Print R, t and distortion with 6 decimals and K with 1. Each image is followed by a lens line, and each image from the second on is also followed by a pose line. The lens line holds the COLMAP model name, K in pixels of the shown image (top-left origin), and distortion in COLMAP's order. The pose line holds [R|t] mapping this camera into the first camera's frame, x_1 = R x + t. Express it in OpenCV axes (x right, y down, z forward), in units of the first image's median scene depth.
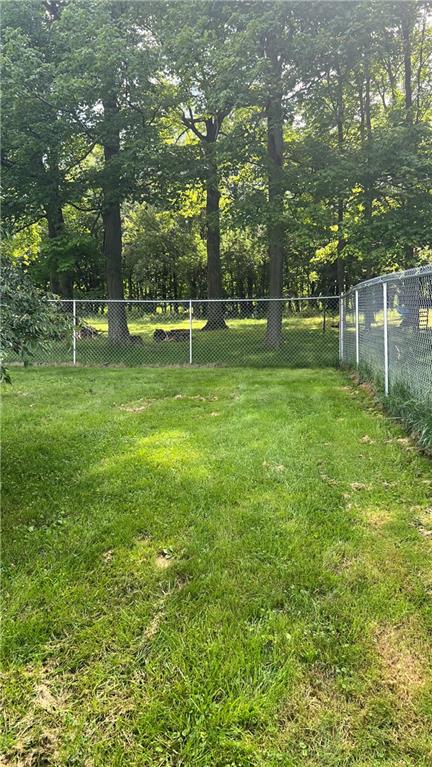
lens RADIAL K [[573.1, 0, 223.5], [0, 573.1, 384.7], [0, 0, 1]] dist [0.049952, -0.047812]
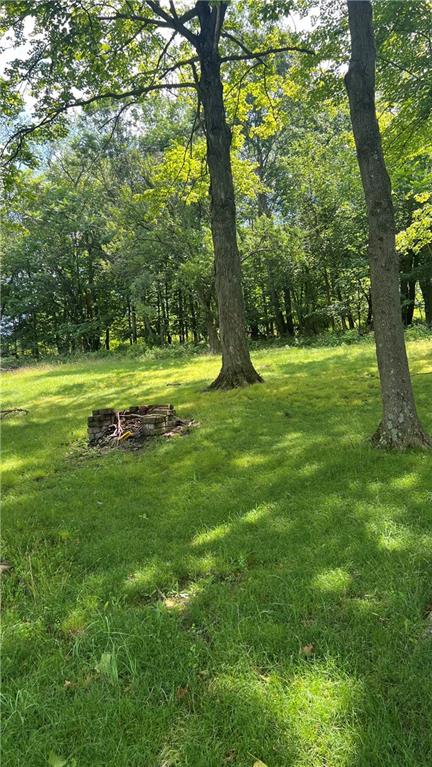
lens RADIAL K [[564.8, 0, 216.0], [0, 564.8, 376.1], [0, 0, 1]] dist [0.178269, -0.382962]
pose [[0.994537, -0.067274, -0.079819, 0.005684], [0.063478, 0.996771, -0.049178, -0.055357], [0.082870, 0.043842, 0.995596, 0.336341]]
